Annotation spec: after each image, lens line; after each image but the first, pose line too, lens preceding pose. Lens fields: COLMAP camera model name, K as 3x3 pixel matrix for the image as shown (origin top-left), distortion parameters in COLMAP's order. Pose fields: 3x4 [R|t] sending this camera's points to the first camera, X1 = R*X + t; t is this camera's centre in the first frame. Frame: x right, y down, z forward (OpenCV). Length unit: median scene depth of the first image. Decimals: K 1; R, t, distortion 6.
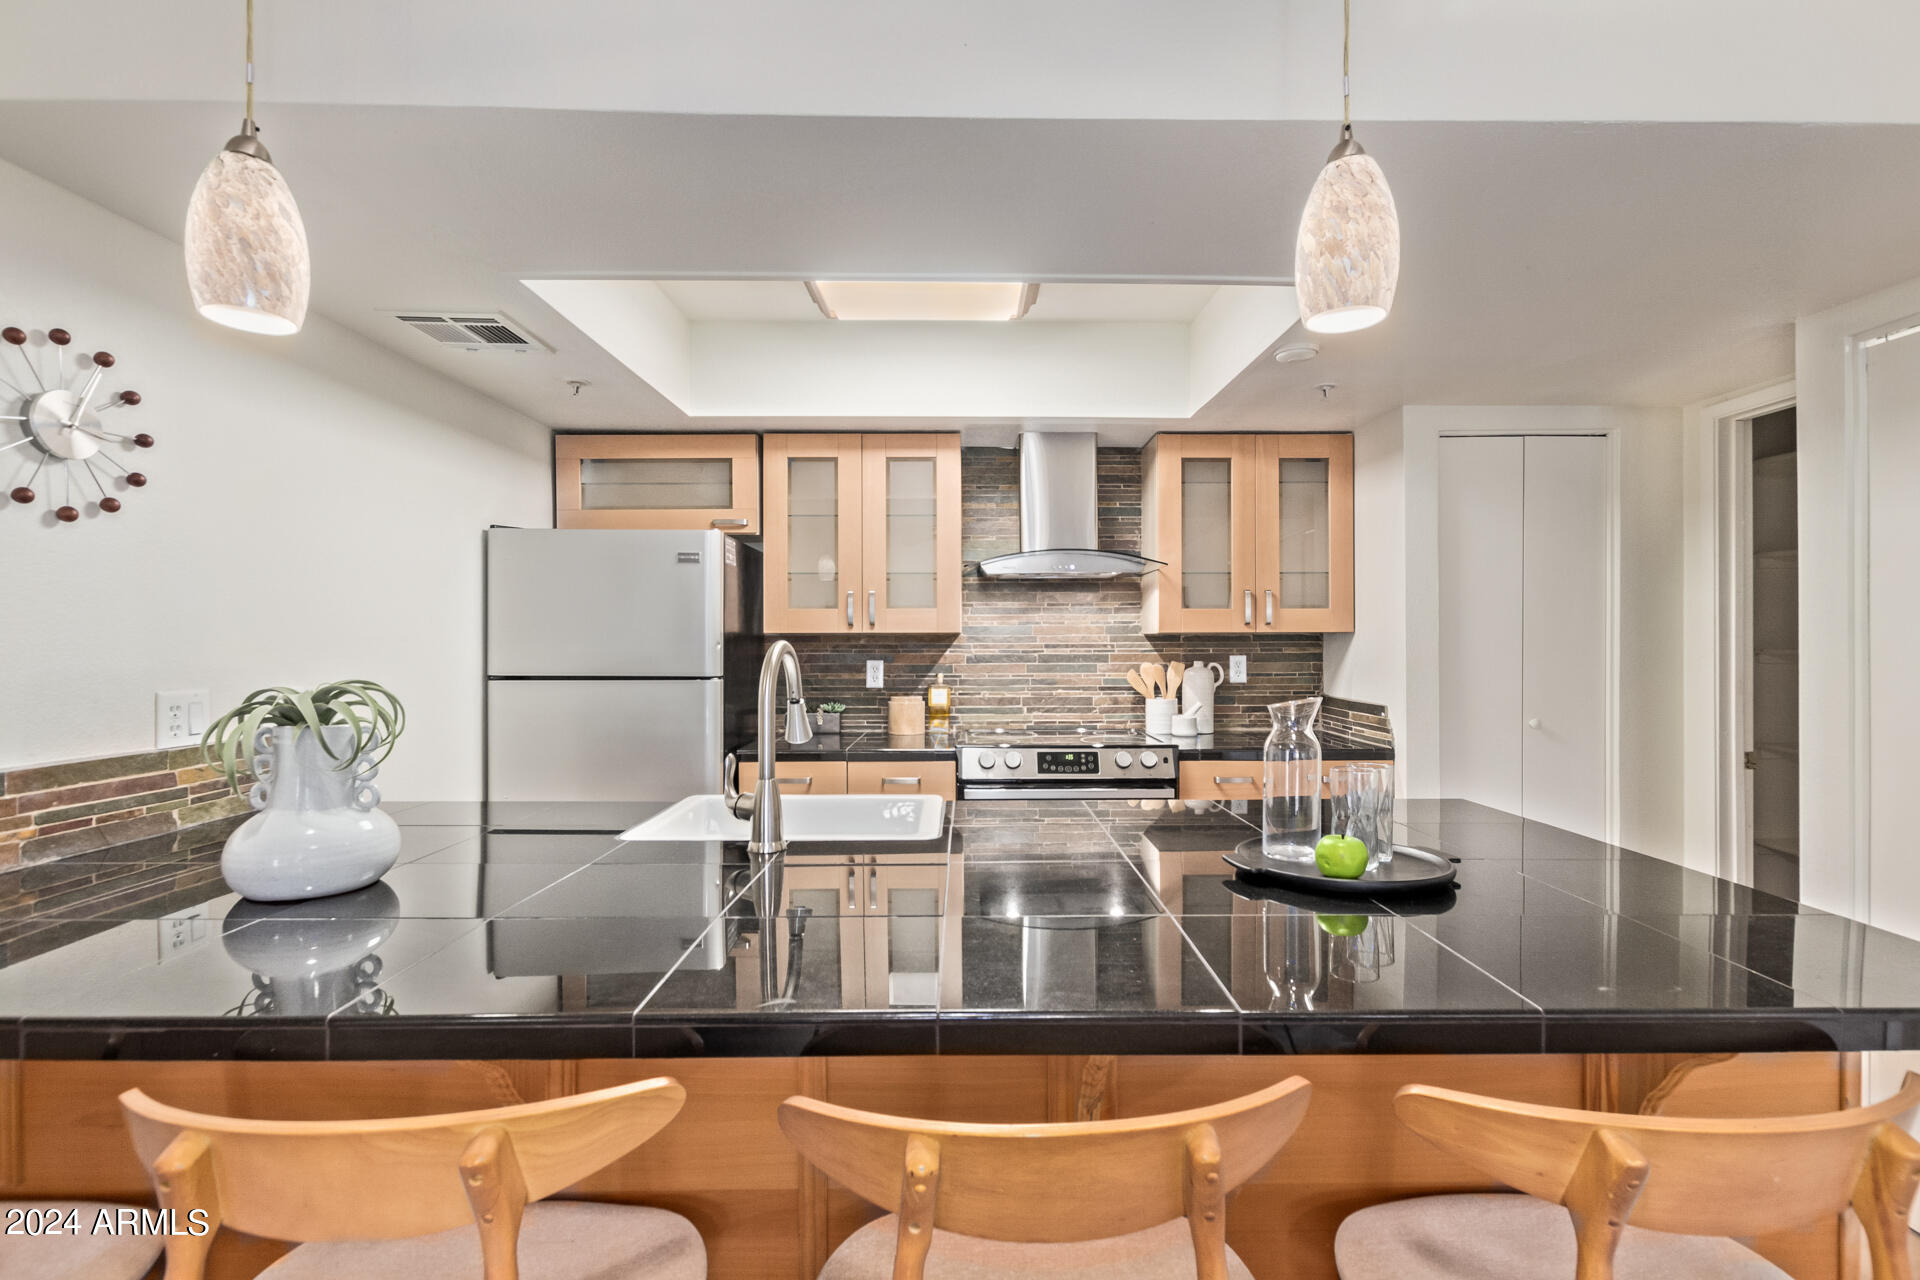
lens RADIAL K [[886.6, 0, 988.6], [0, 886.6, 637.8], [0, 0, 1]] dist [0.003089, -0.000351]
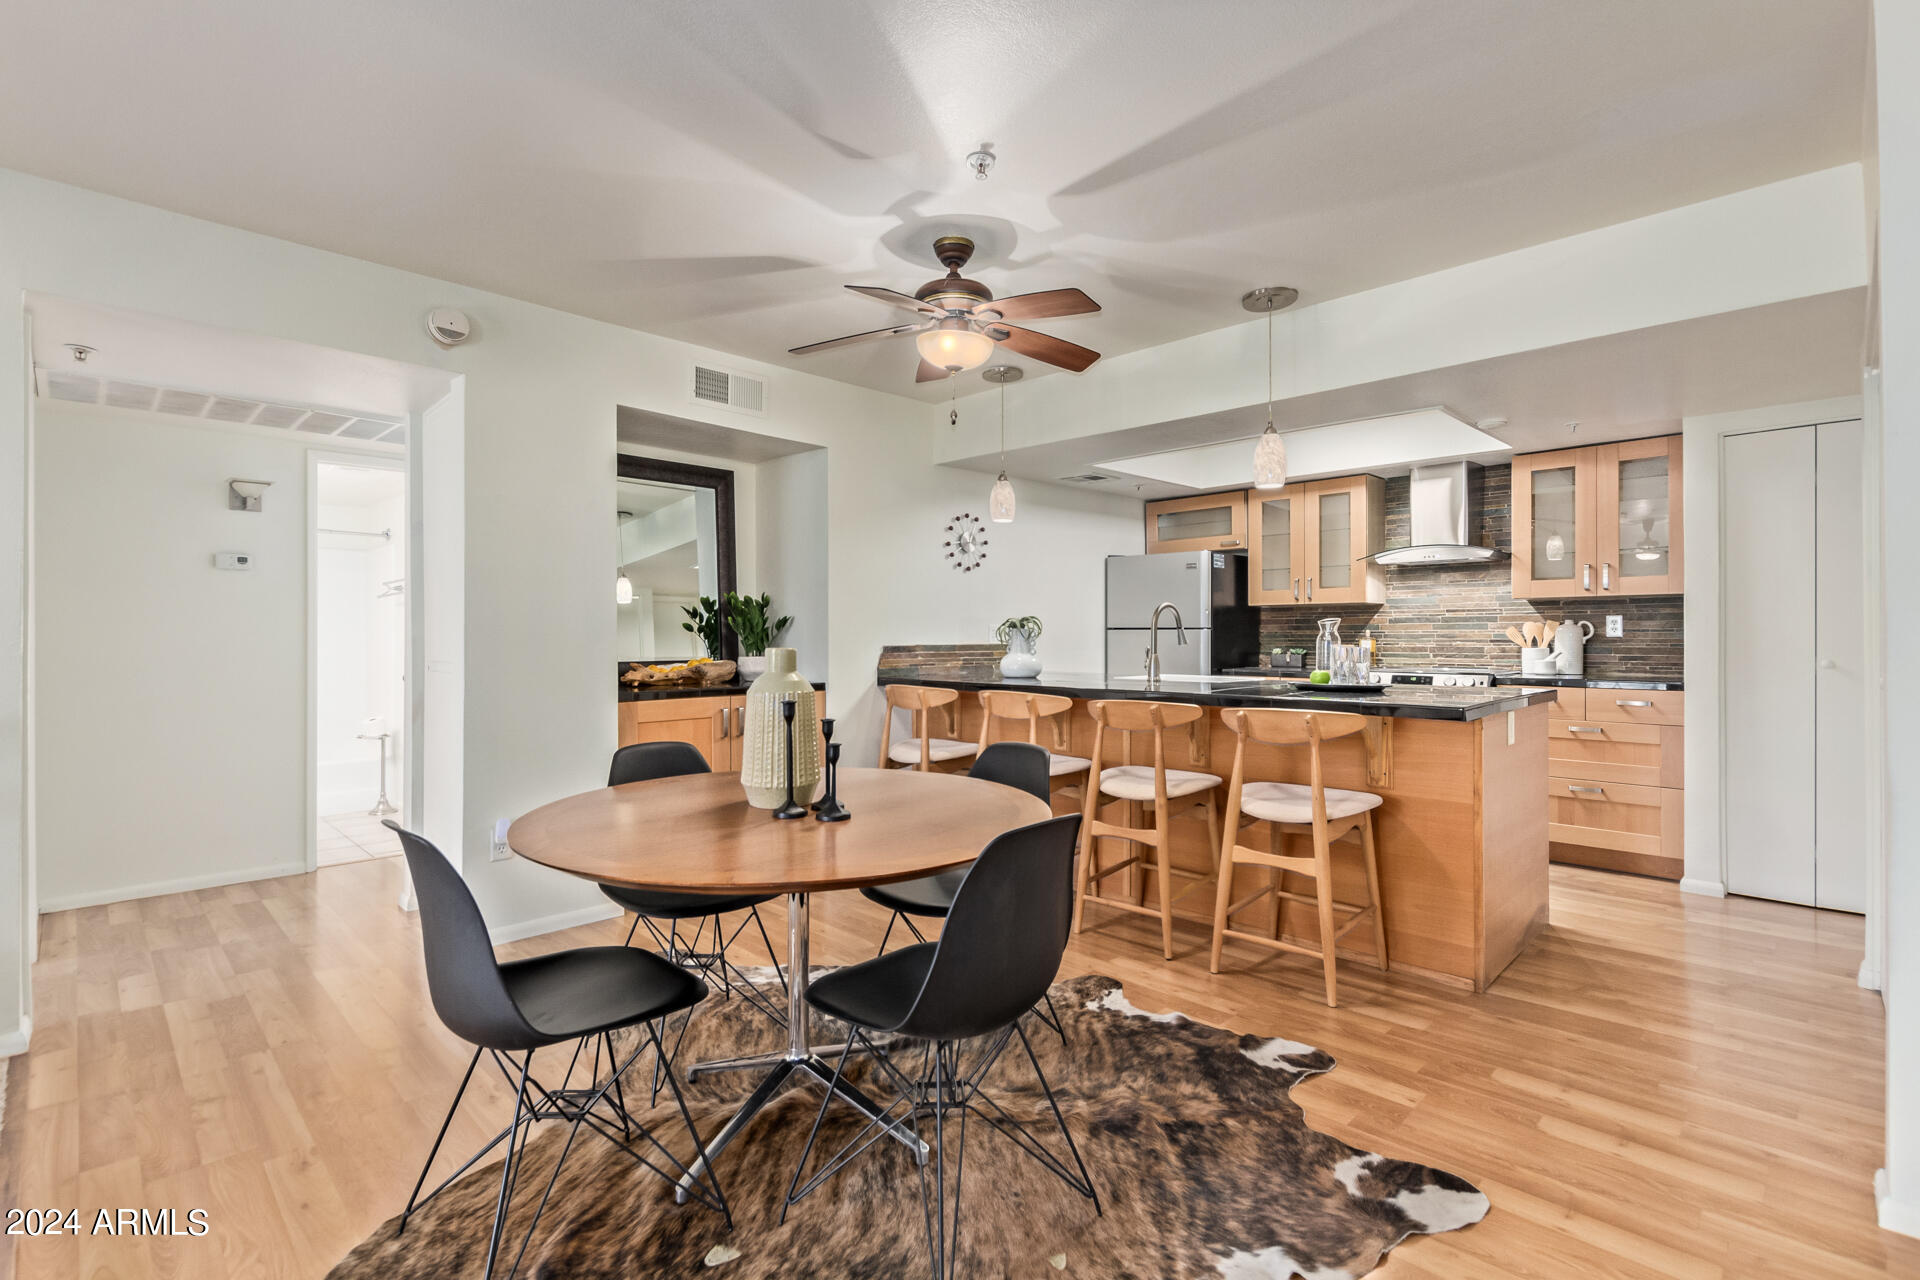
lens RADIAL K [[886.6, 0, 969.9], [0, 886.6, 634.8], [0, 0, 1]] dist [0.003089, -0.000351]
pose [[0.695708, -0.000533, -0.718325, 0.576948], [0.004351, 0.999985, 0.003471, 0.040940], [0.718312, -0.005540, 0.695699, -0.558154]]
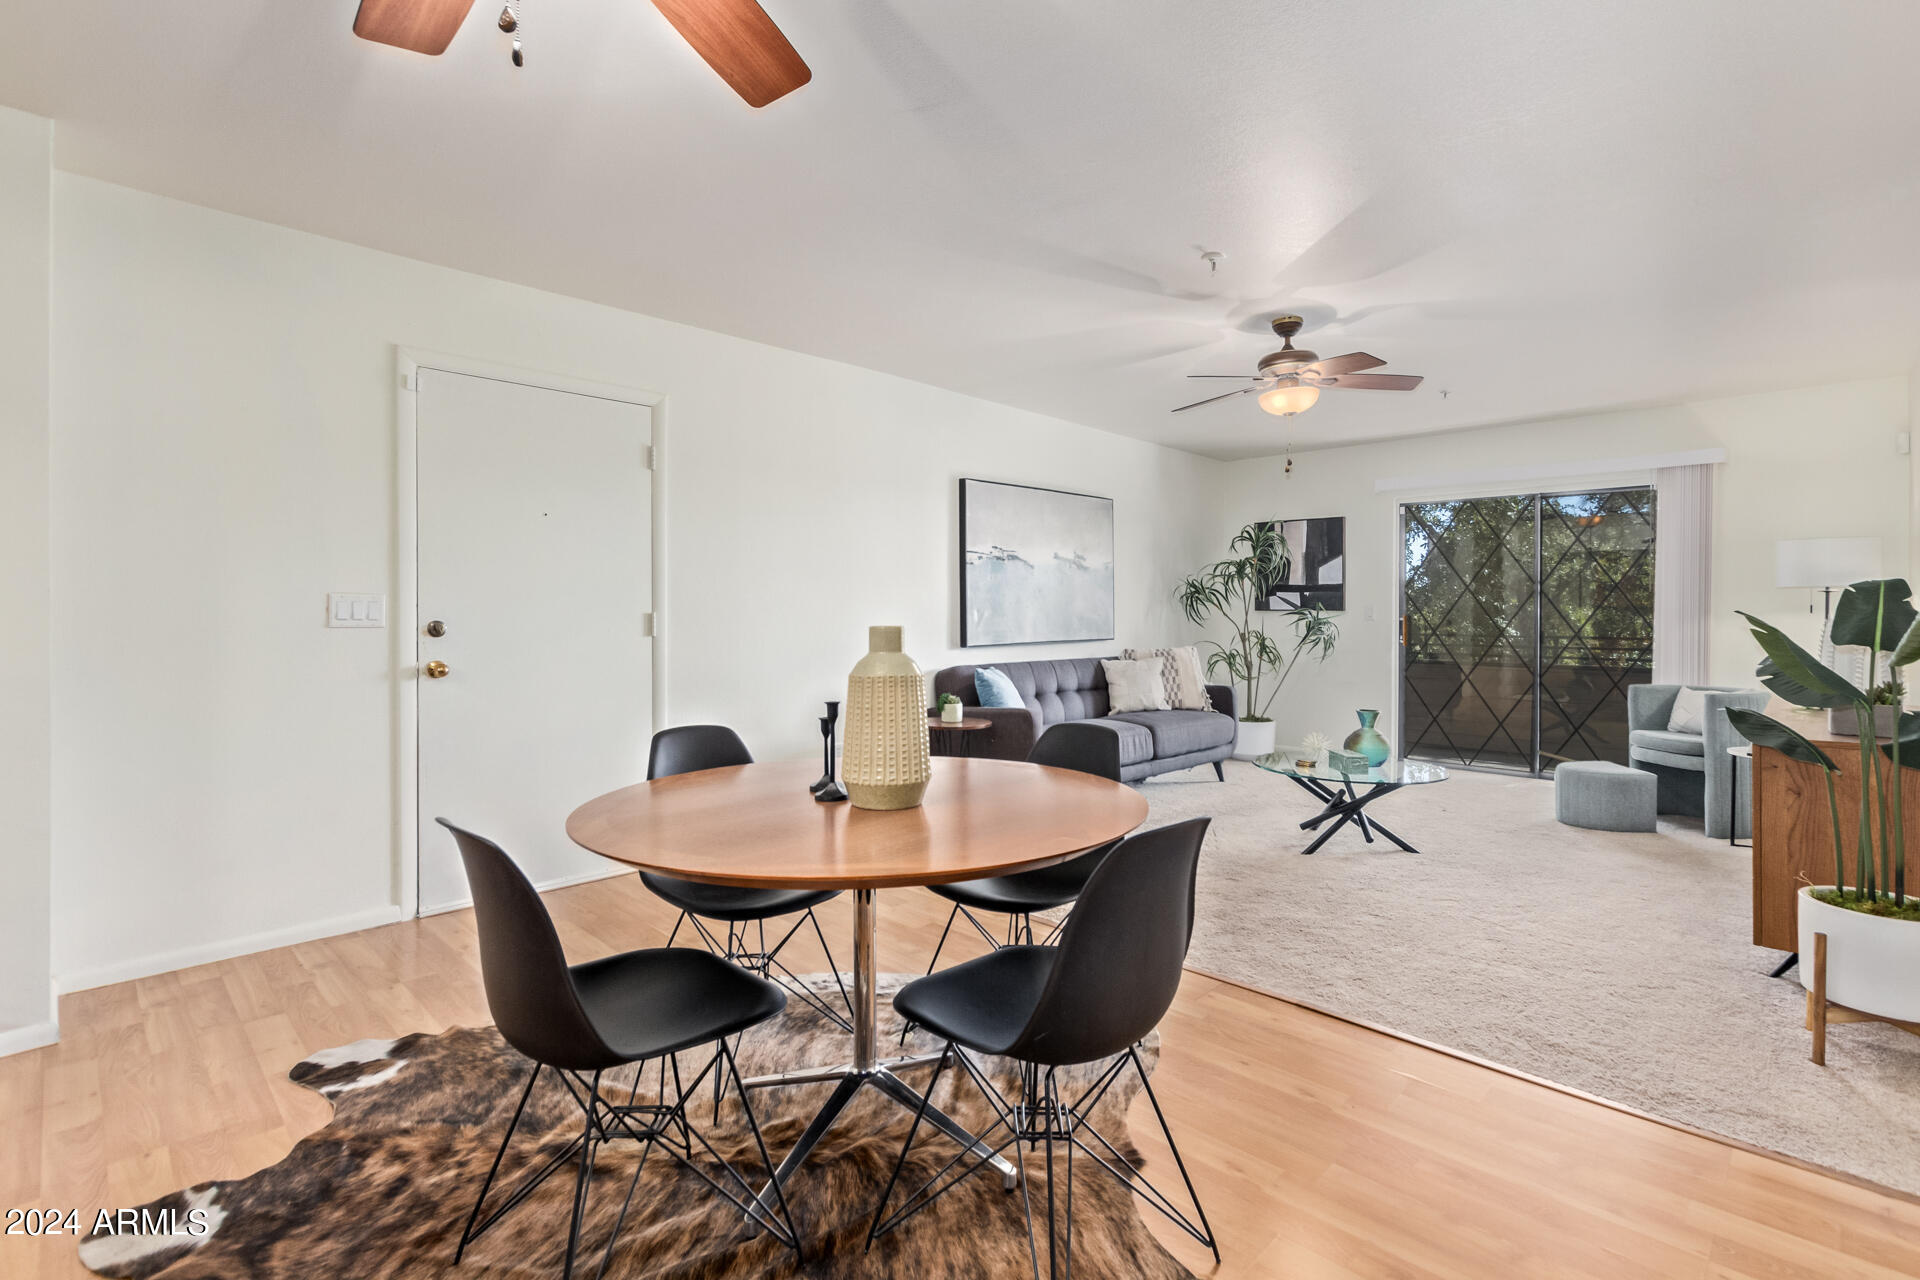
lens RADIAL K [[886.6, 0, 975.0], [0, 886.6, 611.8], [0, 0, 1]] dist [0.003089, -0.000351]
pose [[-0.699361, -0.003027, 0.714762, -0.366107], [-0.007945, 0.999962, -0.003539, 0.044956], [-0.714725, -0.008154, -0.699358, 0.106921]]
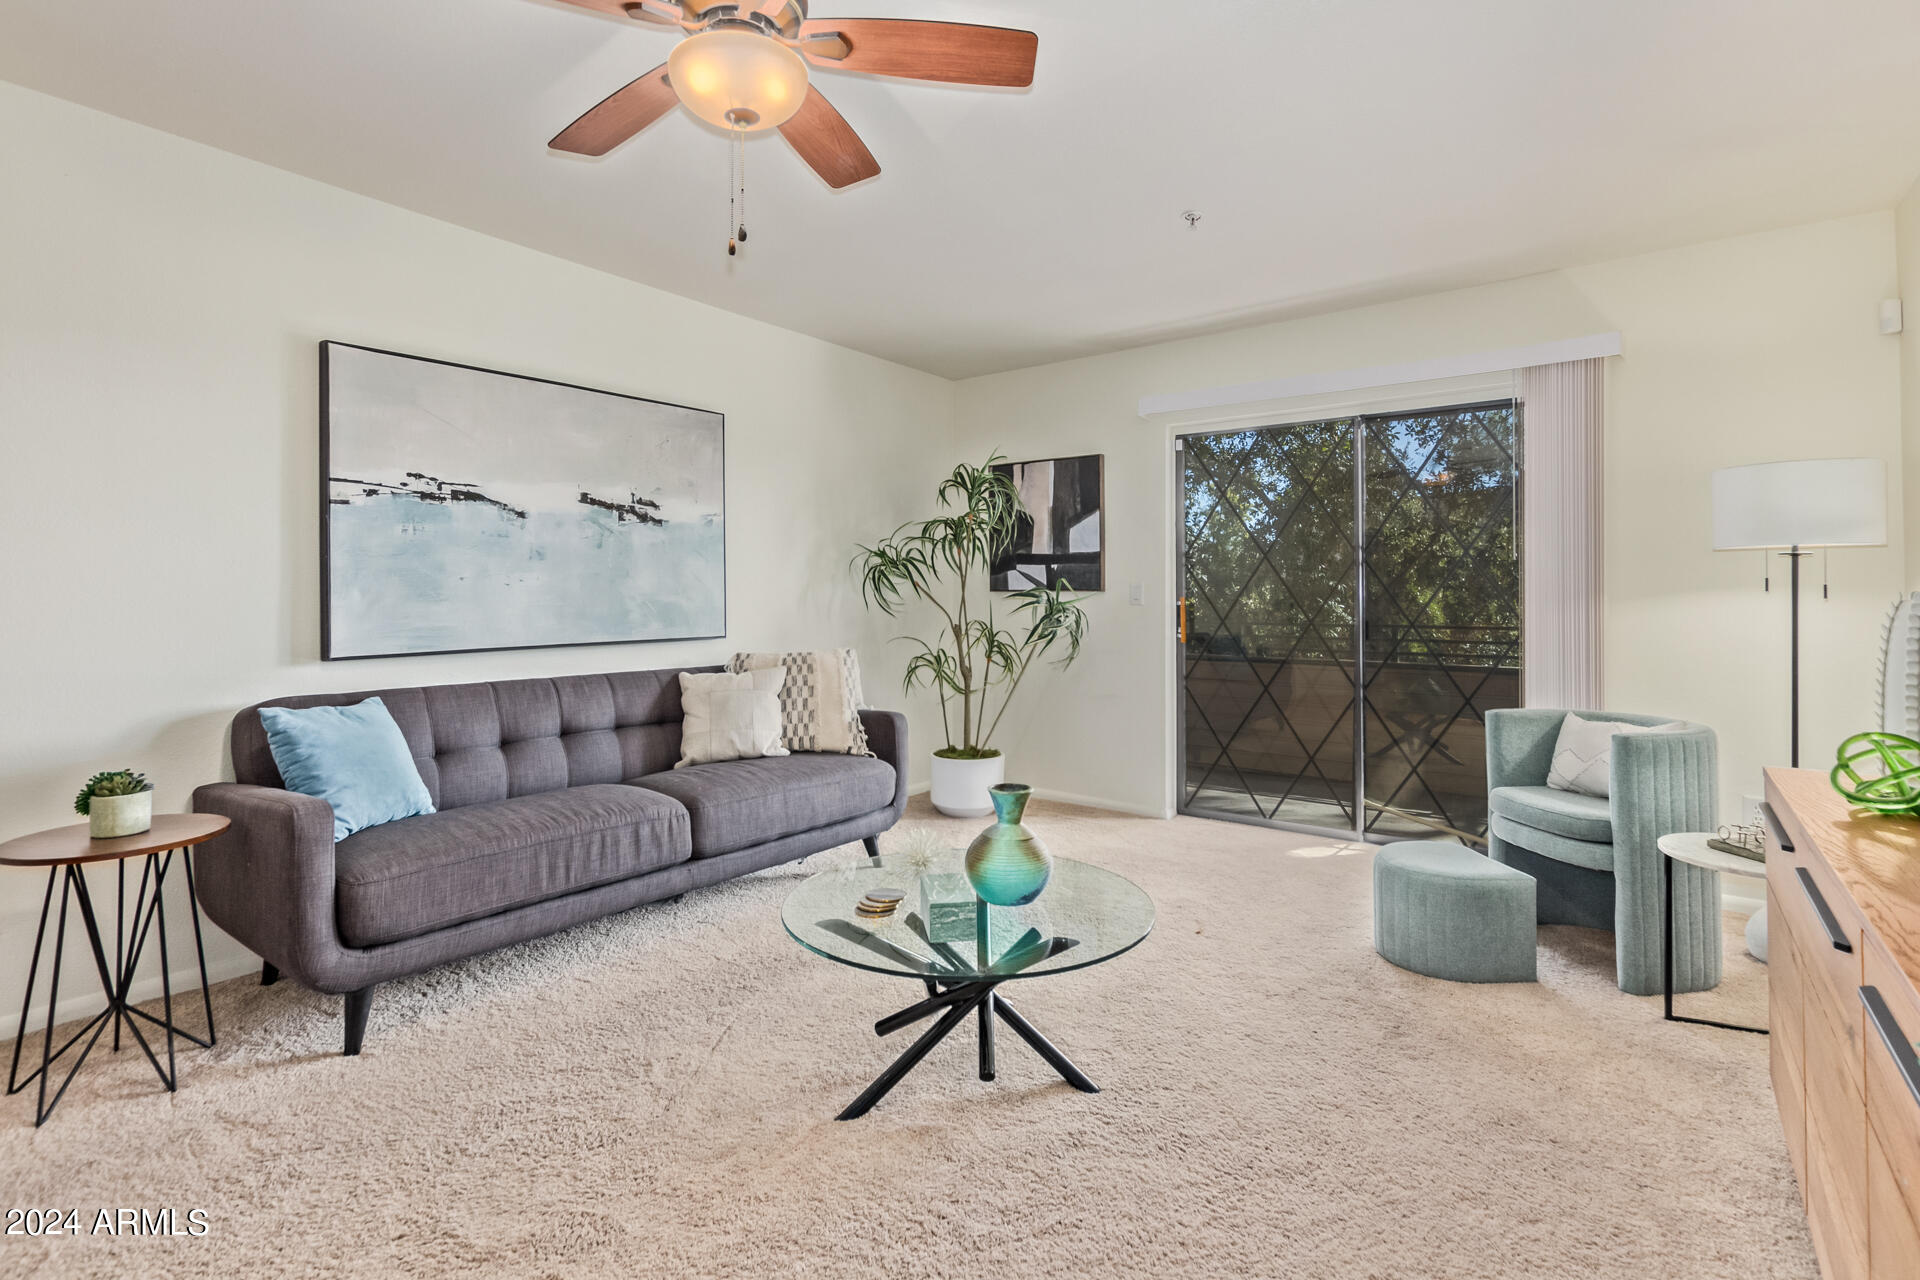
lens RADIAL K [[886.6, 0, 987.1], [0, 886.6, 582.2], [0, 0, 1]] dist [0.003089, -0.000351]
pose [[-0.785005, 0.008666, 0.619429, -0.234568], [-0.004248, 0.999803, -0.019371, 0.042889], [-0.619475, -0.017837, -0.784814, -0.666362]]
